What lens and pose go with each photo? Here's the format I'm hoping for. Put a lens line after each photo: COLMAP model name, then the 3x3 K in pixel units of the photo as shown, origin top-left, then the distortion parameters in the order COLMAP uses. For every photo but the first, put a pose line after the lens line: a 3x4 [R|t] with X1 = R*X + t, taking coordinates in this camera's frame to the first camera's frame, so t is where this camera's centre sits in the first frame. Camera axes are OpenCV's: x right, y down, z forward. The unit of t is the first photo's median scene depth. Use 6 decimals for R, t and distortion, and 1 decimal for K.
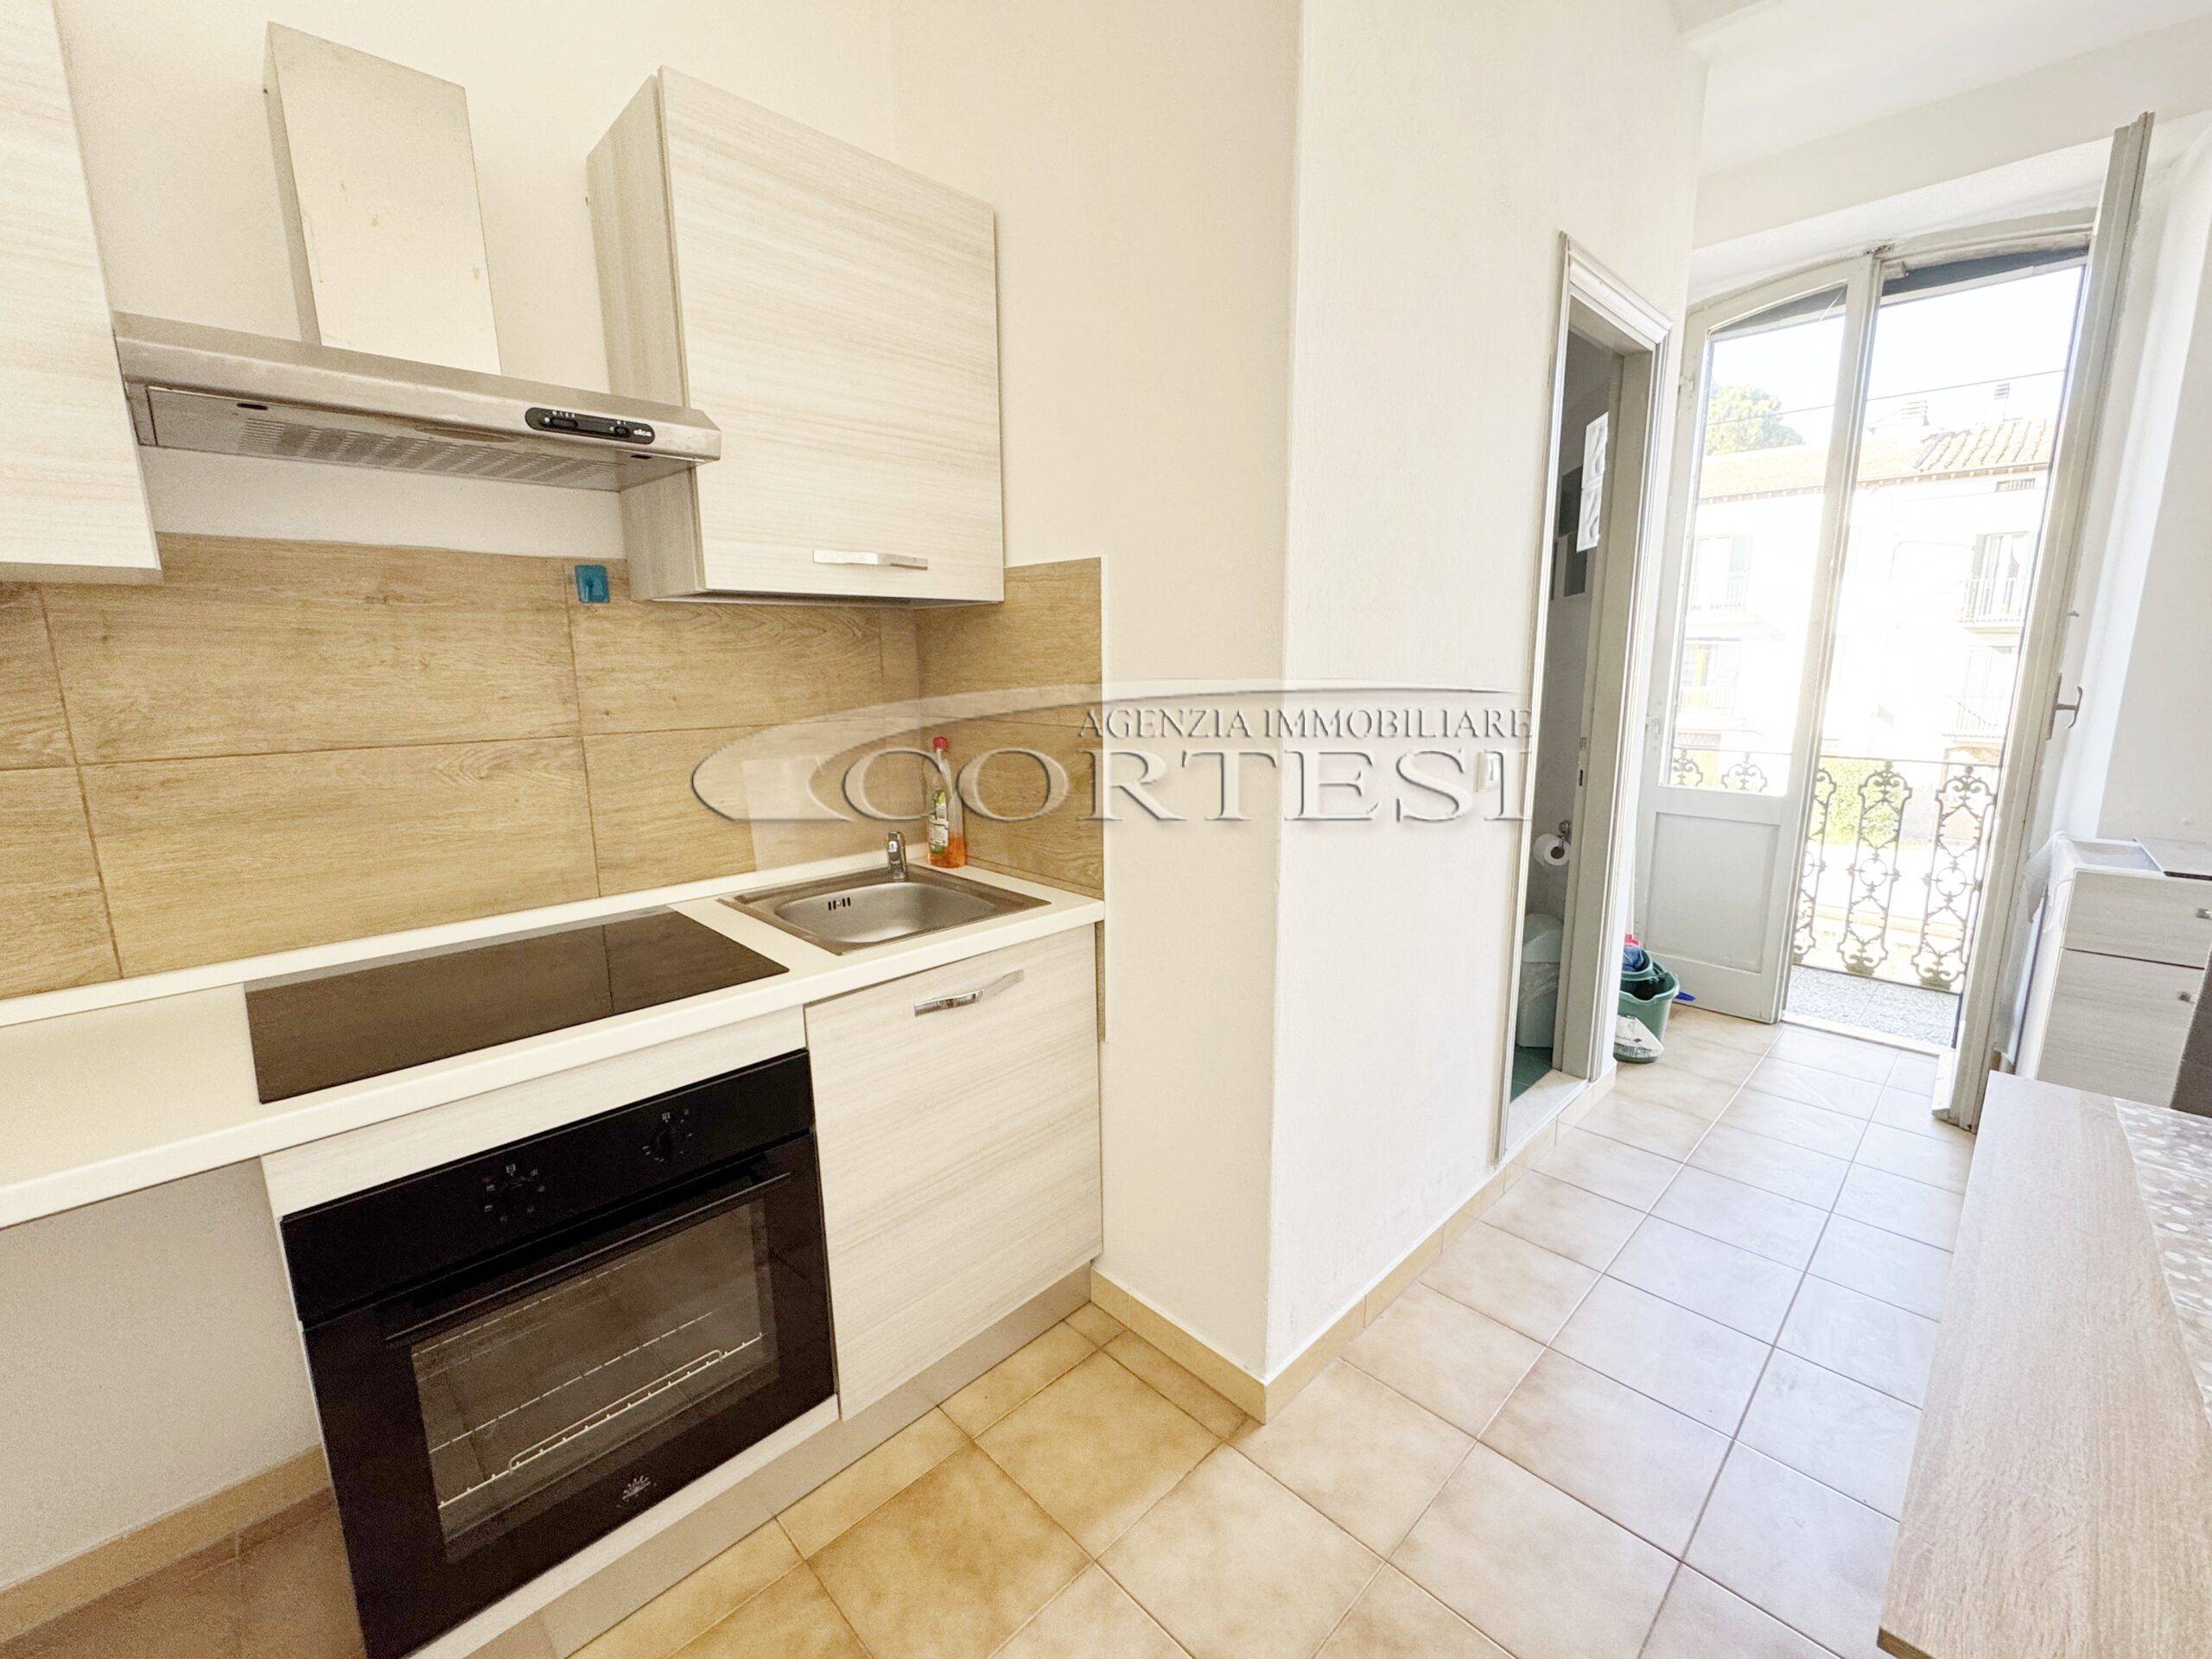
lens RADIAL K [[927.7, 0, 1106.0], [0, 927.7, 829.5], [0, 0, 1]] dist [-0.003642, -0.000348]
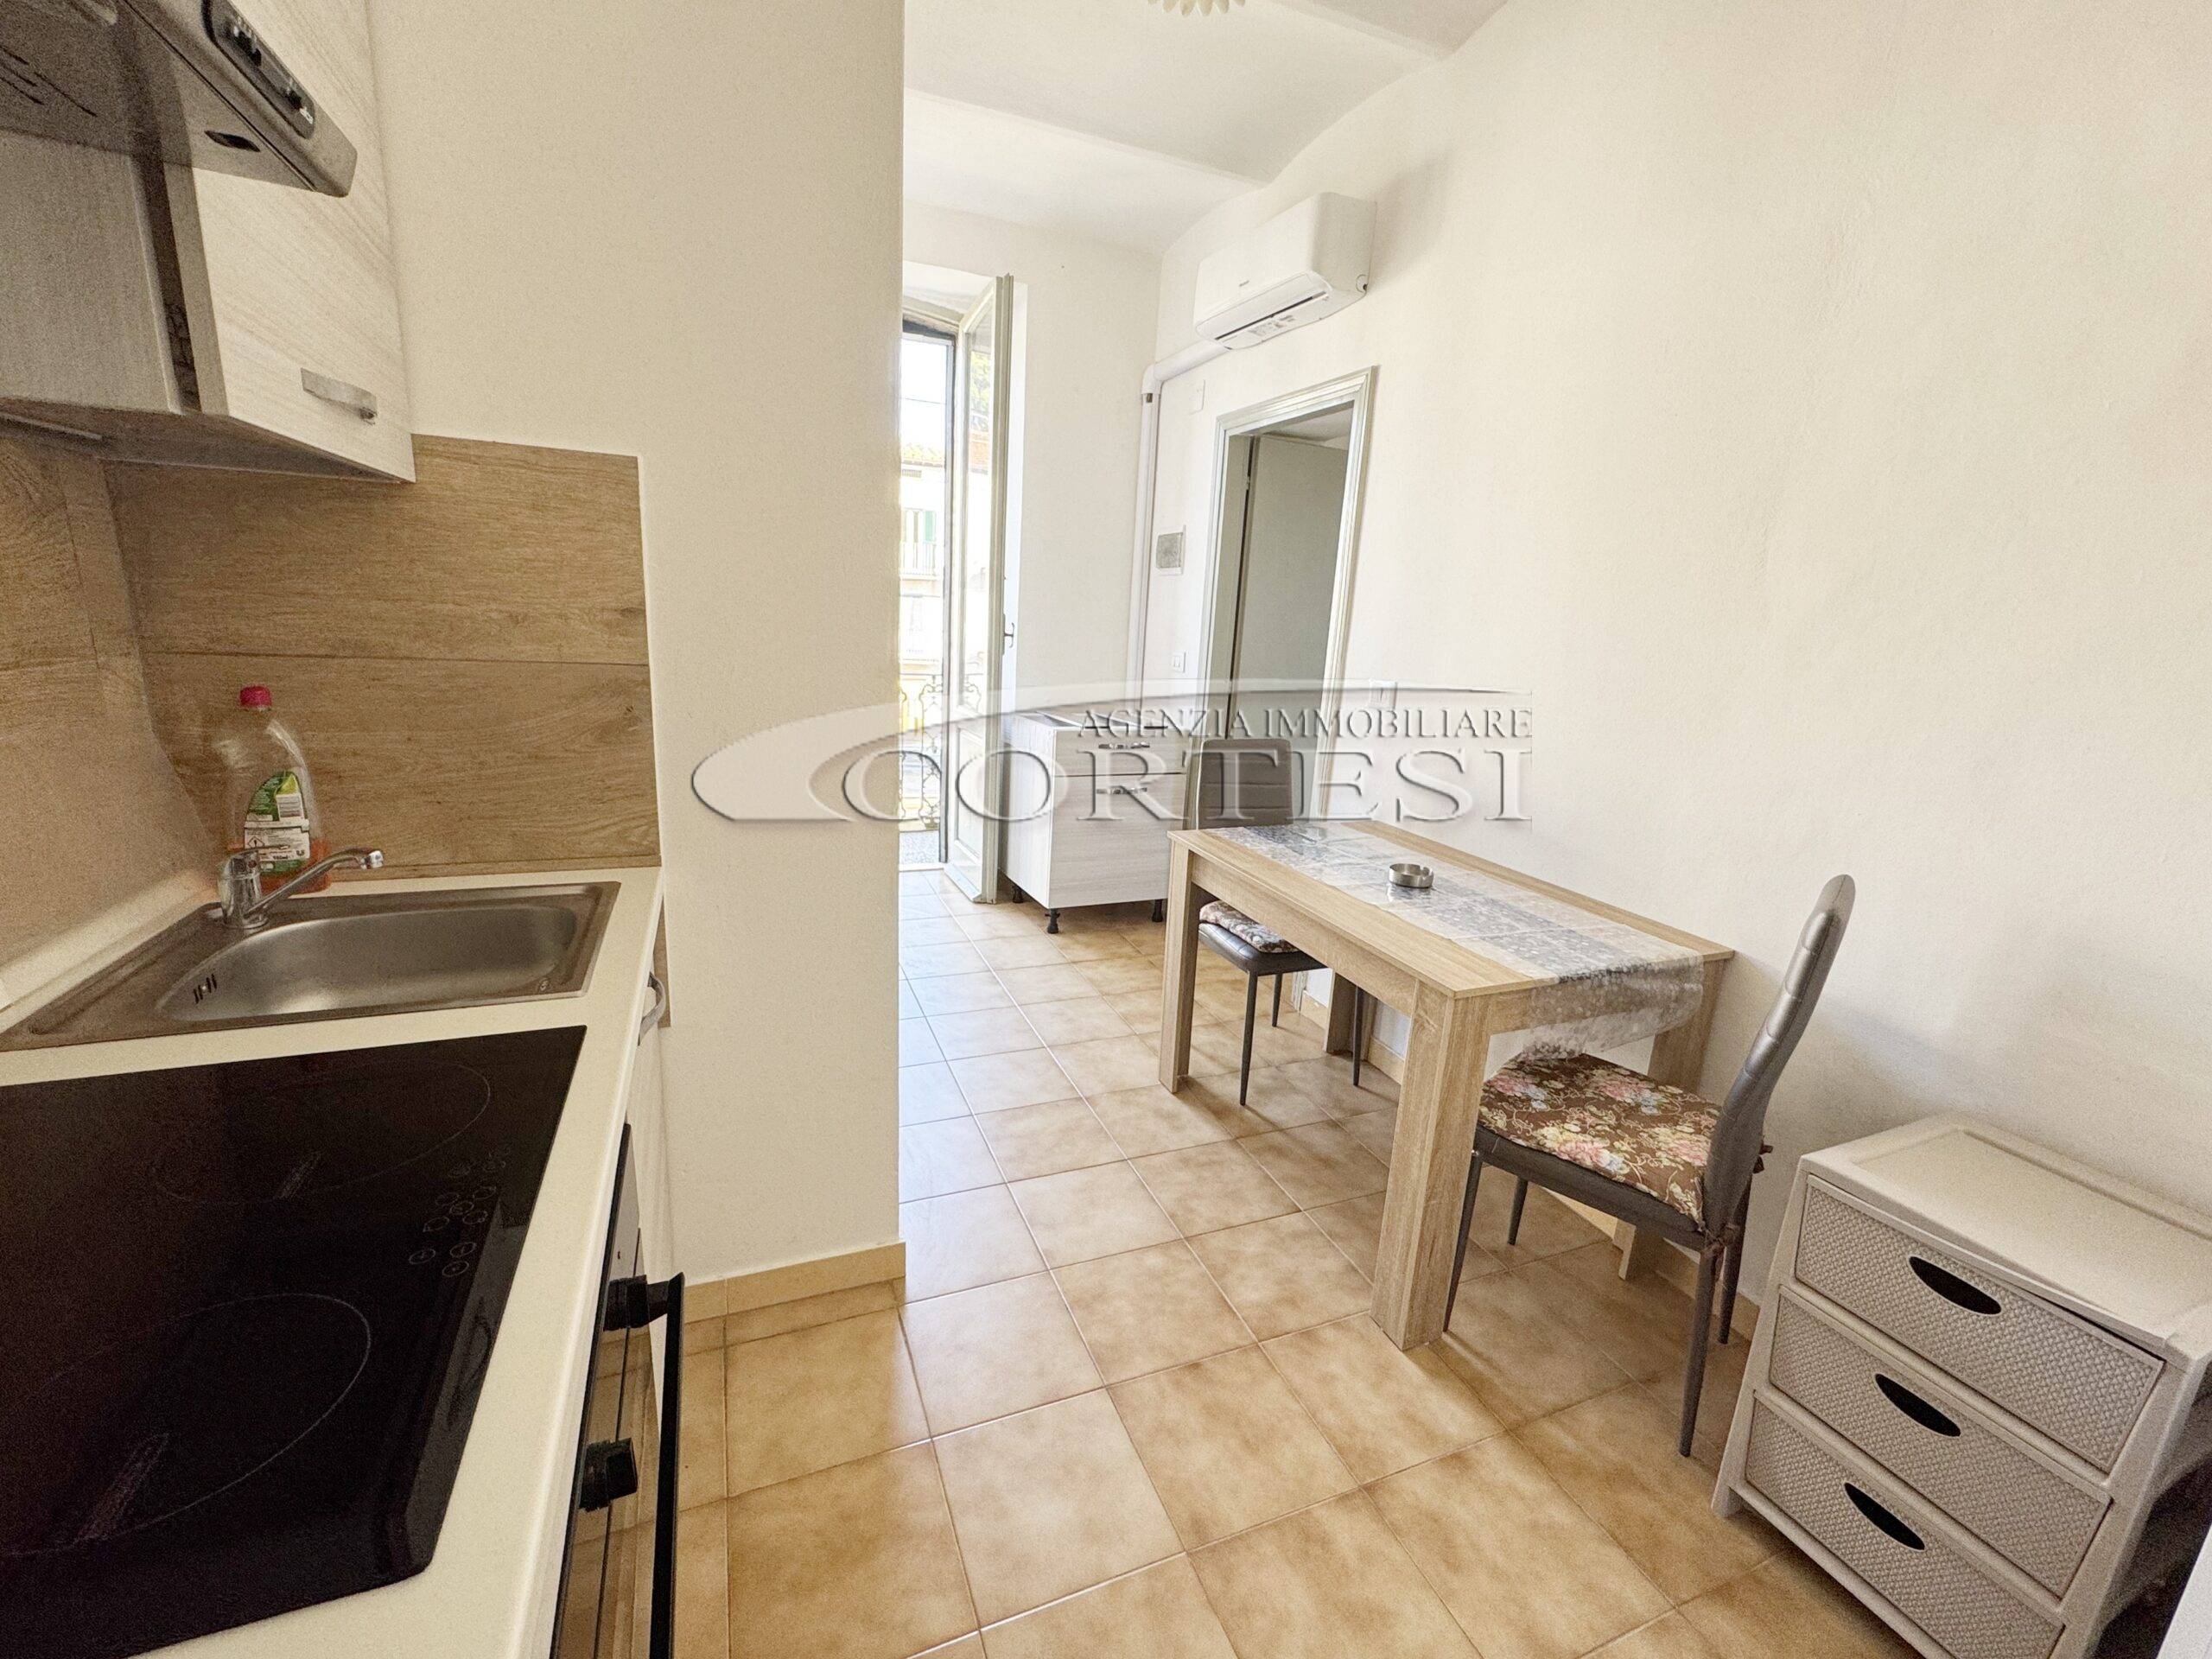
lens RADIAL K [[927.7, 0, 1106.0], [0, 927.7, 829.5], [0, 0, 1]] dist [-0.003642, -0.000348]
pose [[0.368670, -0.190214, 0.909891, -0.626067], [0.113196, 0.980742, 0.159161, -0.047091], [-0.922642, 0.044319, 0.383101, 0.288400]]
